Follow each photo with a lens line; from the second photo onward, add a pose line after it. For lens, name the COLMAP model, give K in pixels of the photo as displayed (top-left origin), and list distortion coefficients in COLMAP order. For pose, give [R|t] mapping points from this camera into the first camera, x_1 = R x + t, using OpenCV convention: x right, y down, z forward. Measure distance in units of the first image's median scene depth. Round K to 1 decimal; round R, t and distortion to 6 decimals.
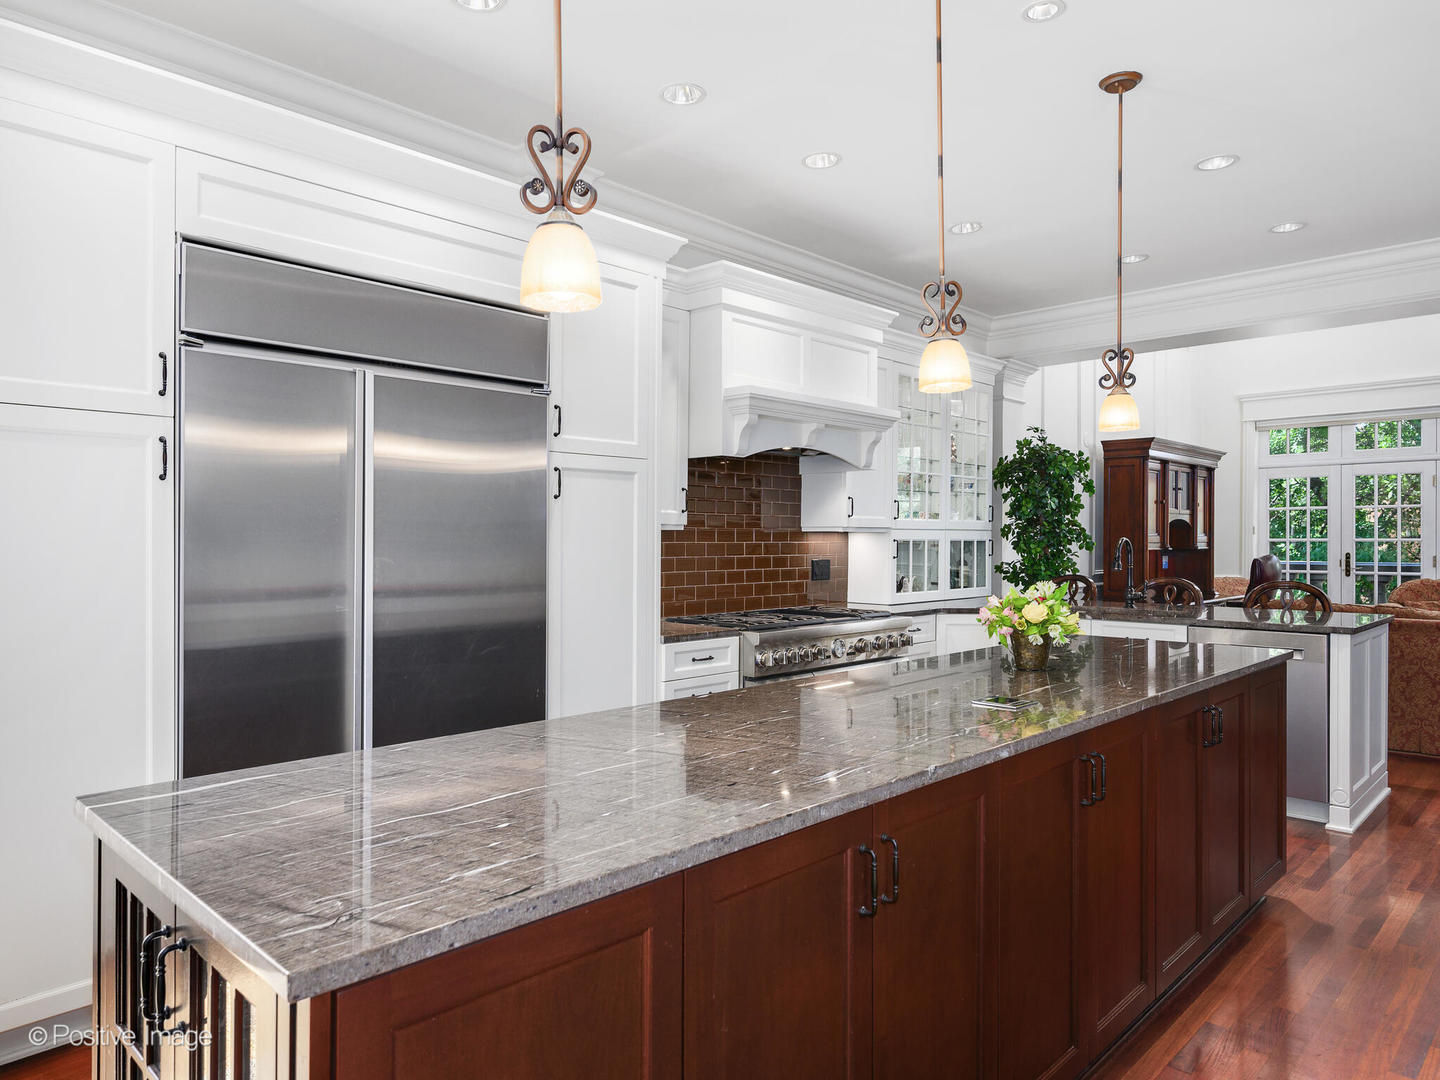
lens RADIAL K [[892.5, 0, 713.2], [0, 892.5, 544.6], [0, 0, 1]] dist [0.010435, 0.001636]
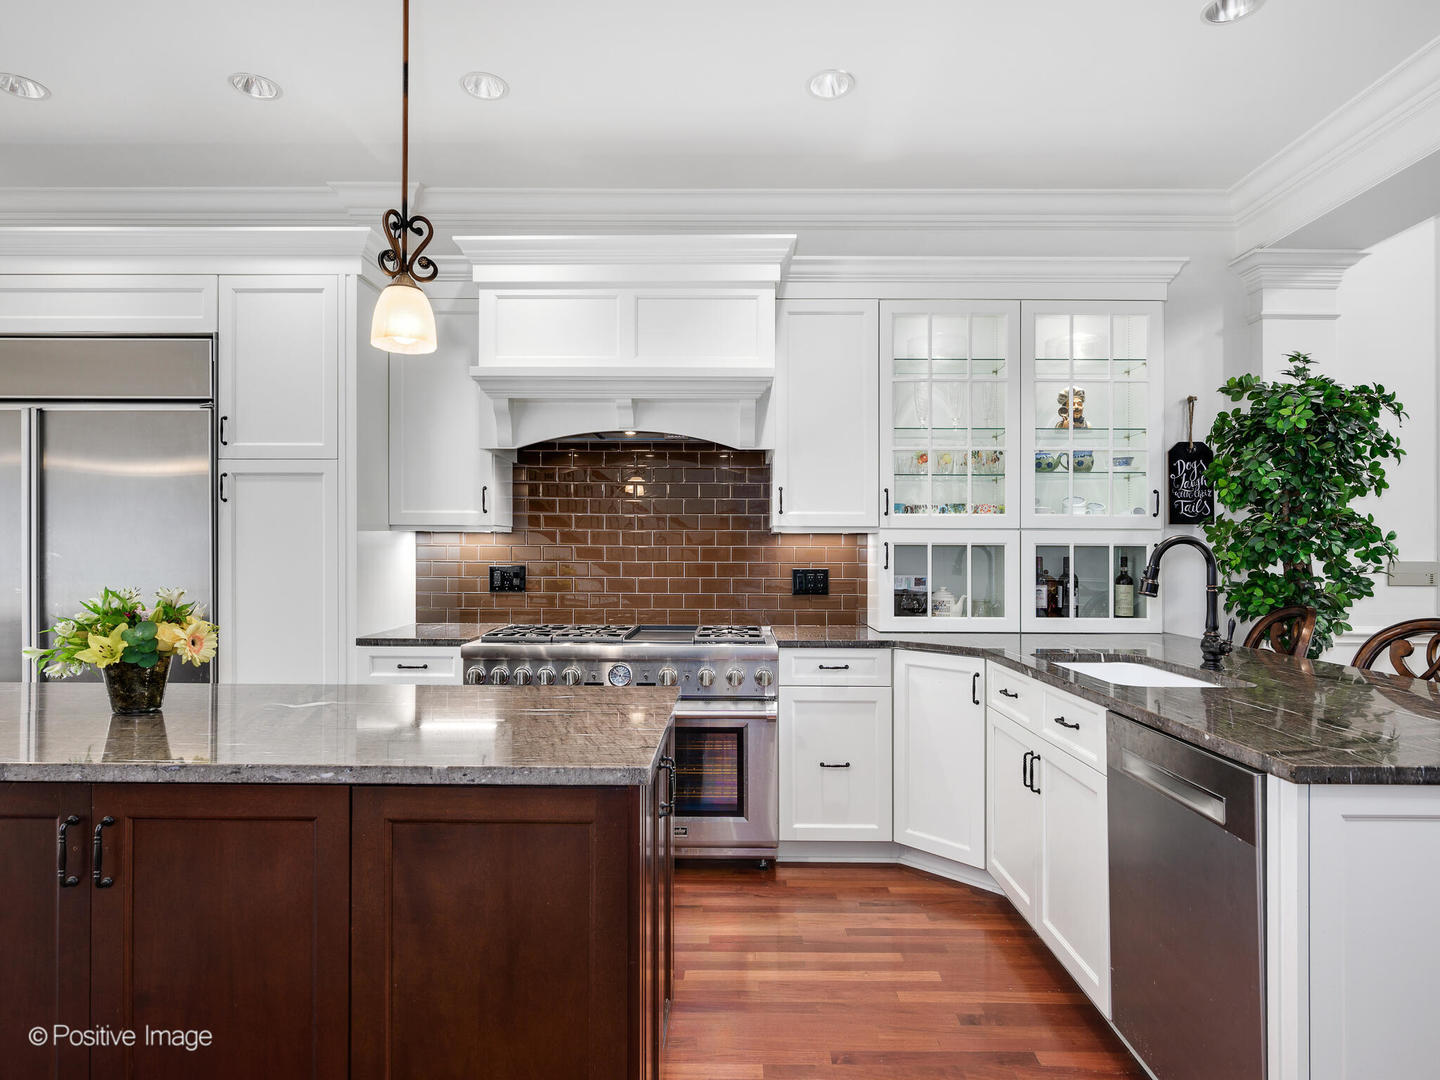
lens RADIAL K [[780.7, 0, 721.9], [0, 780.7, 553.7], [0, 0, 1]] dist [-0.005459, -0.000663]
pose [[0.705712, 0.007944, -0.708455, 0.517483], [-0.009736, 0.999951, 0.001514, 0.003095], [0.708432, 0.005829, 0.705755, 0.420557]]
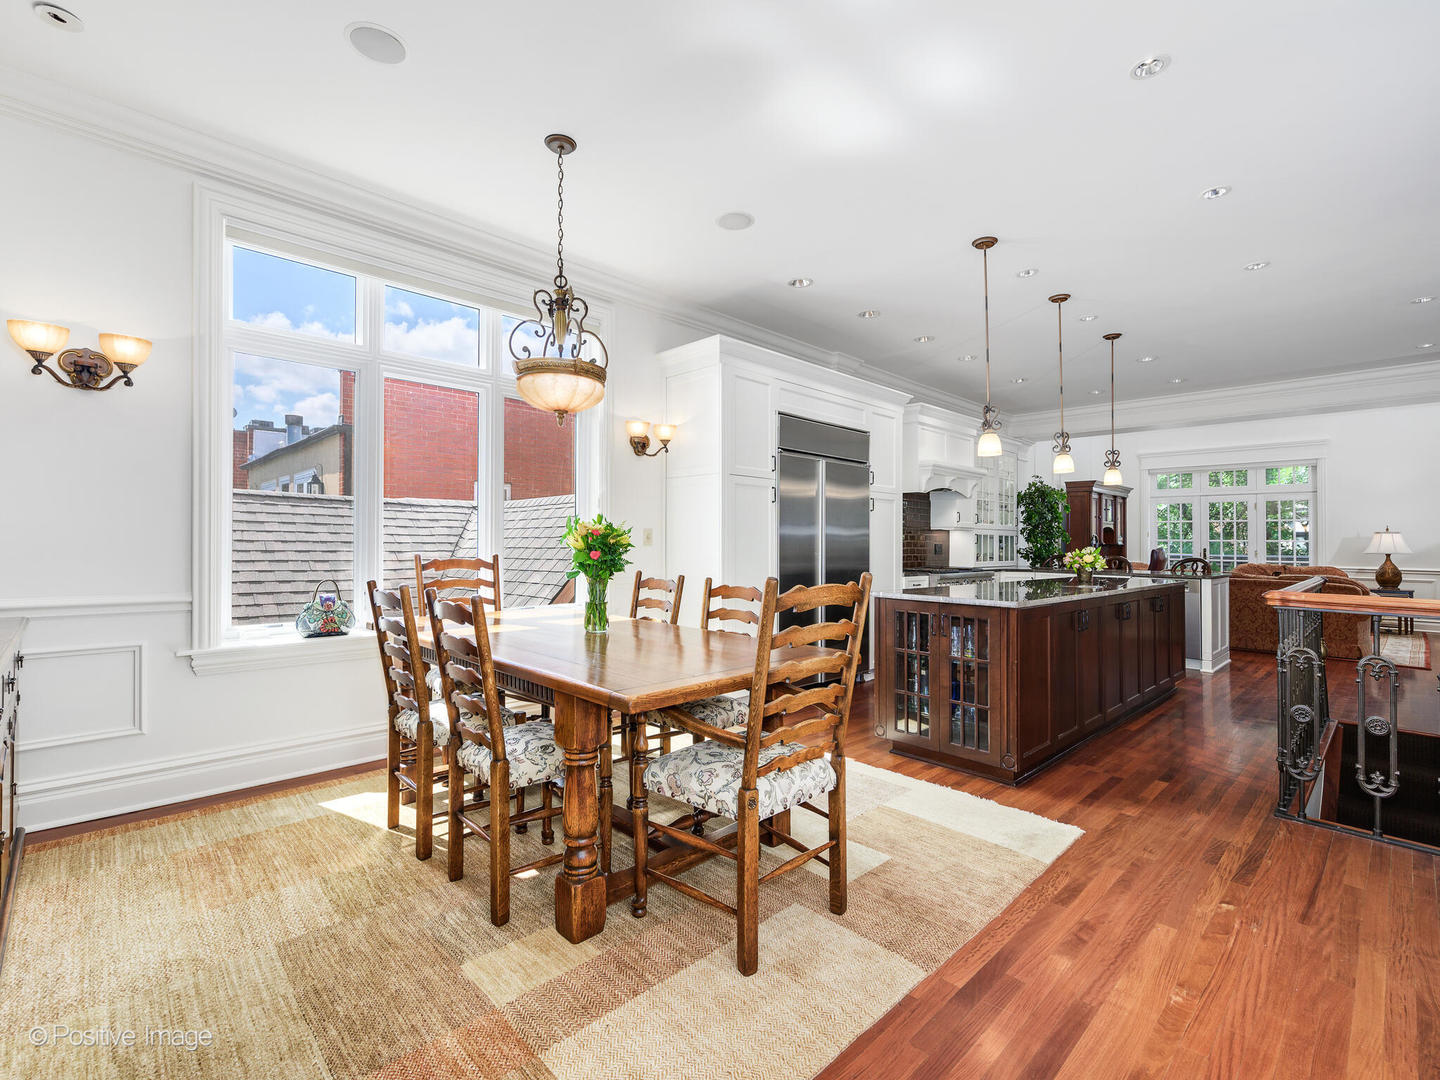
lens RADIAL K [[654.6, 0, 730.3], [0, 654.6, 537.4], [0, 0, 1]] dist [0.013695, 0.000301]
pose [[0.999961, 0.008699, -0.001596, -0.307784], [-0.008722, 0.999852, -0.014859, 0.025738], [0.001467, 0.014872, 0.999888, -0.404408]]
